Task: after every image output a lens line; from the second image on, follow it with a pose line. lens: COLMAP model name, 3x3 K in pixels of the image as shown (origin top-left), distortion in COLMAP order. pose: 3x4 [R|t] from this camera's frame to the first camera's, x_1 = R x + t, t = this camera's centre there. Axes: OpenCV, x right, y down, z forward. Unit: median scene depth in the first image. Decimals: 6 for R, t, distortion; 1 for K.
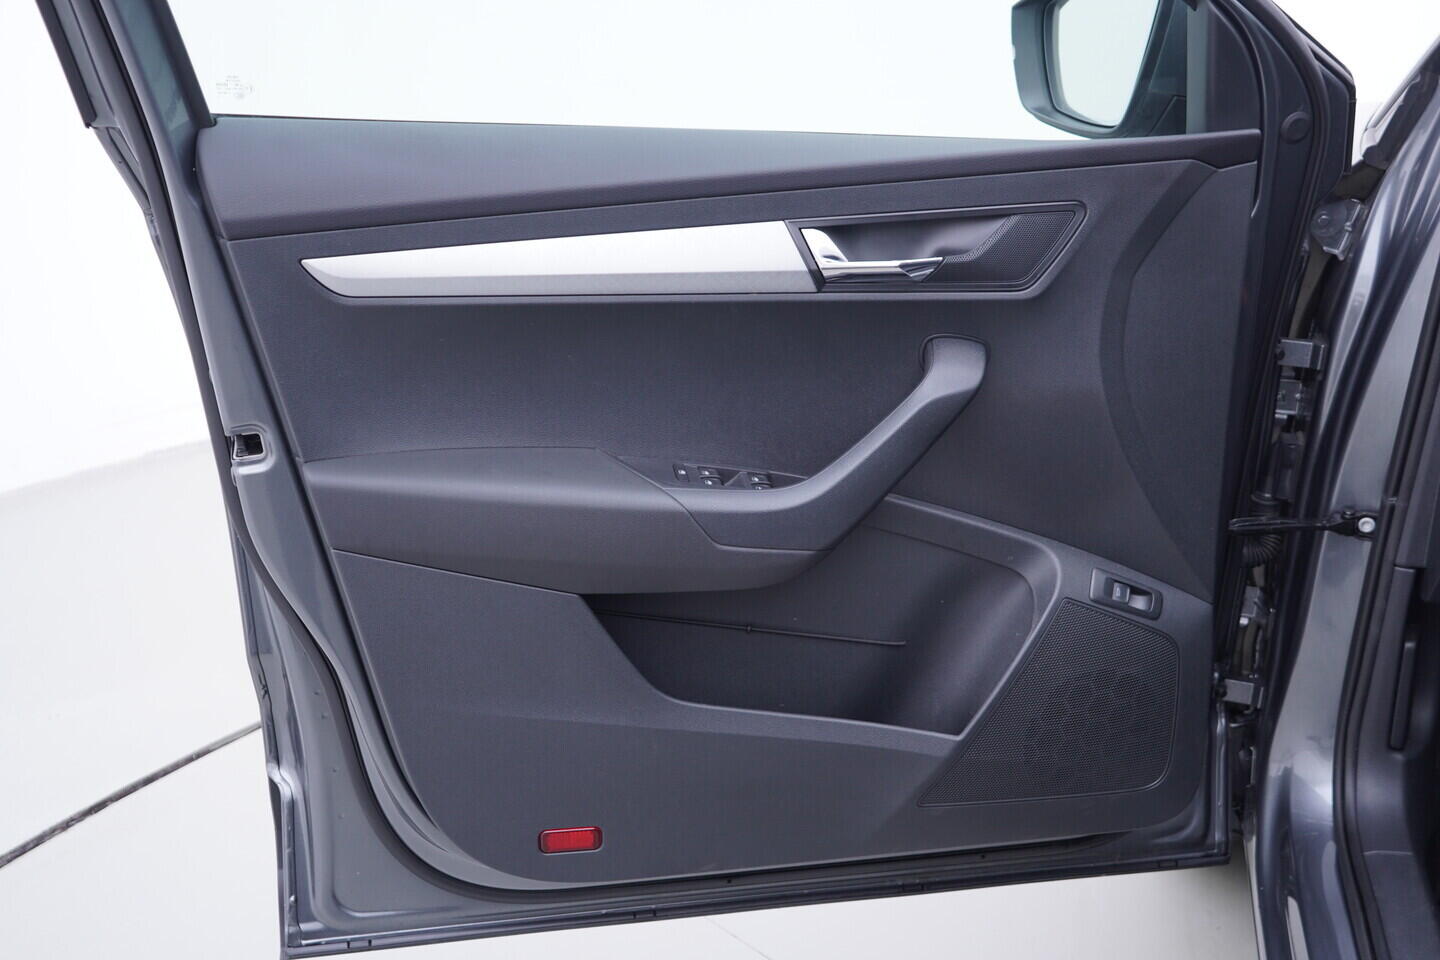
lens RADIAL K [[1474.8, 0, 720.8], [0, 1474.8, 468.1], [0, 0, 1]] dist [-0.000712, -0.005928]
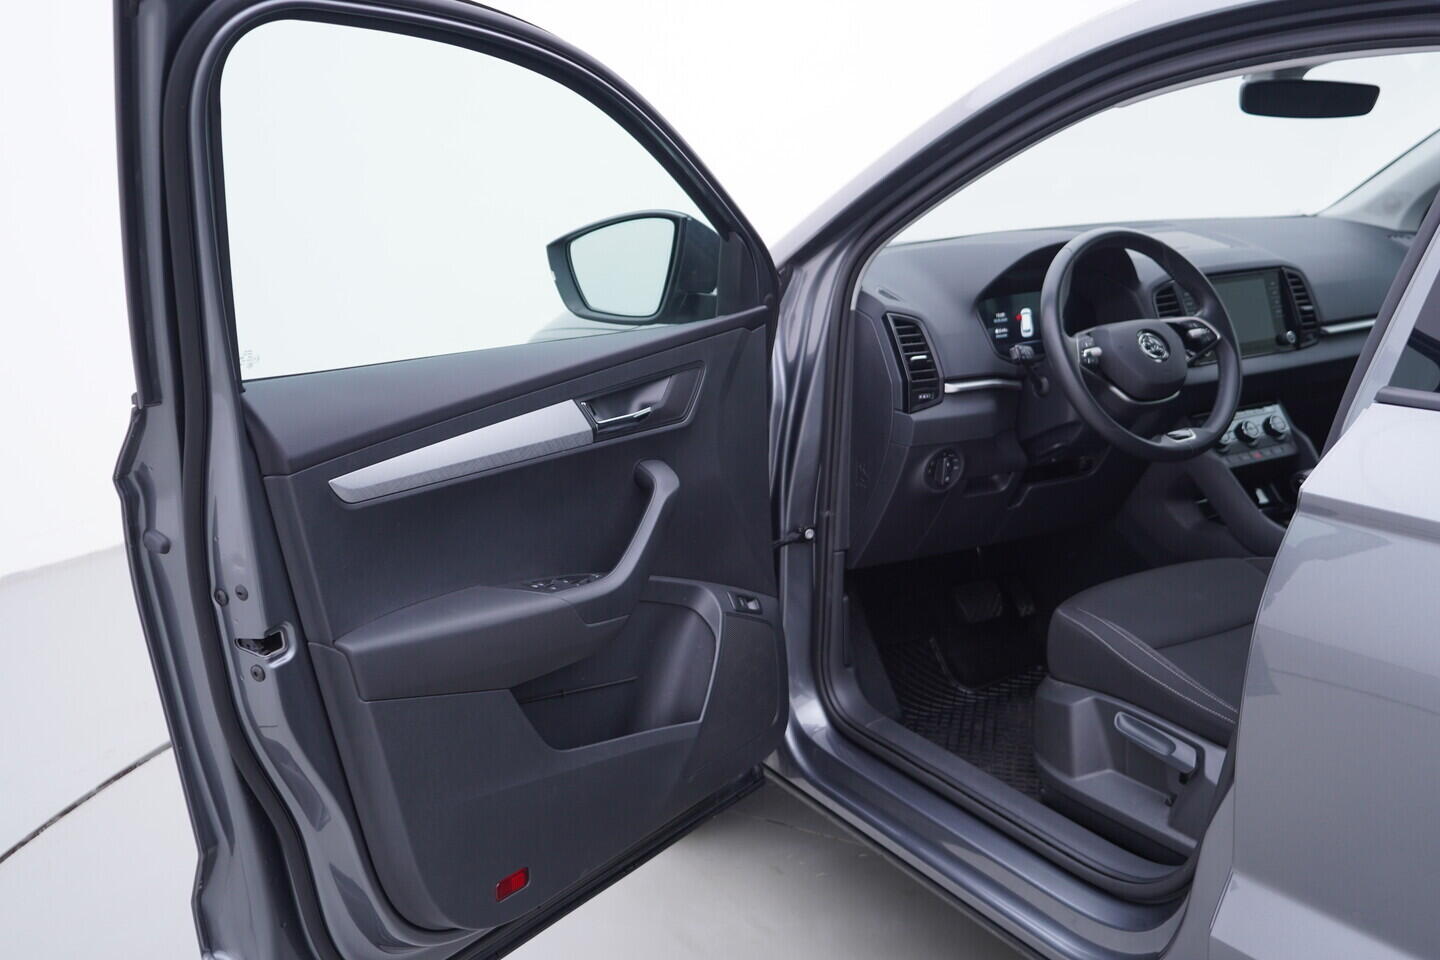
lens RADIAL K [[1474.8, 0, 720.8], [0, 1474.8, 468.1], [0, 0, 1]] dist [-0.000712, -0.005928]
pose [[0.701461, -0.182624, 0.688913, -0.831452], [0.268269, 0.963179, -0.017826, -0.032467], [-0.660291, 0.197319, 0.724625, -0.150387]]
